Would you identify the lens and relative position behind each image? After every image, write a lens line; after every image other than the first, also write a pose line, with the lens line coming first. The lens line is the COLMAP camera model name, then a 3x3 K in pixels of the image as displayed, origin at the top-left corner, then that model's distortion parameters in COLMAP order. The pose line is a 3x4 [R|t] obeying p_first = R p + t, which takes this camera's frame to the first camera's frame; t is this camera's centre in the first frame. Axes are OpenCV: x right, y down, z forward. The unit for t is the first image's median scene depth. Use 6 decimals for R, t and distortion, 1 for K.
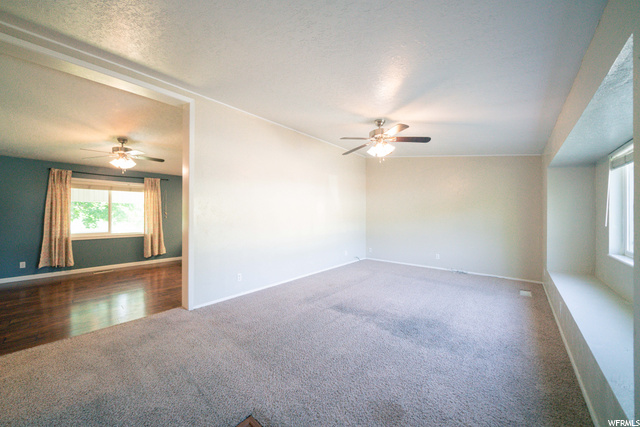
lens RADIAL K [[217.8, 0, 302.1], [0, 217.8, 213.8], [0, 0, 1]] dist [-0.007903, -0.000286]
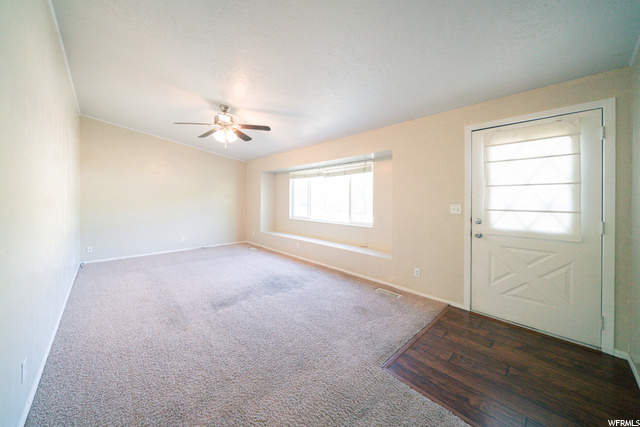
lens RADIAL K [[217.8, 0, 305.0], [0, 217.8, 198.3], [0, 0, 1]] dist [-0.007903, -0.000286]
pose [[0.134705, 0.007859, 0.990855, -0.687992], [-0.007637, 0.999947, -0.006893, 0.013438], [-0.990856, -0.006638, 0.134758, 0.591567]]
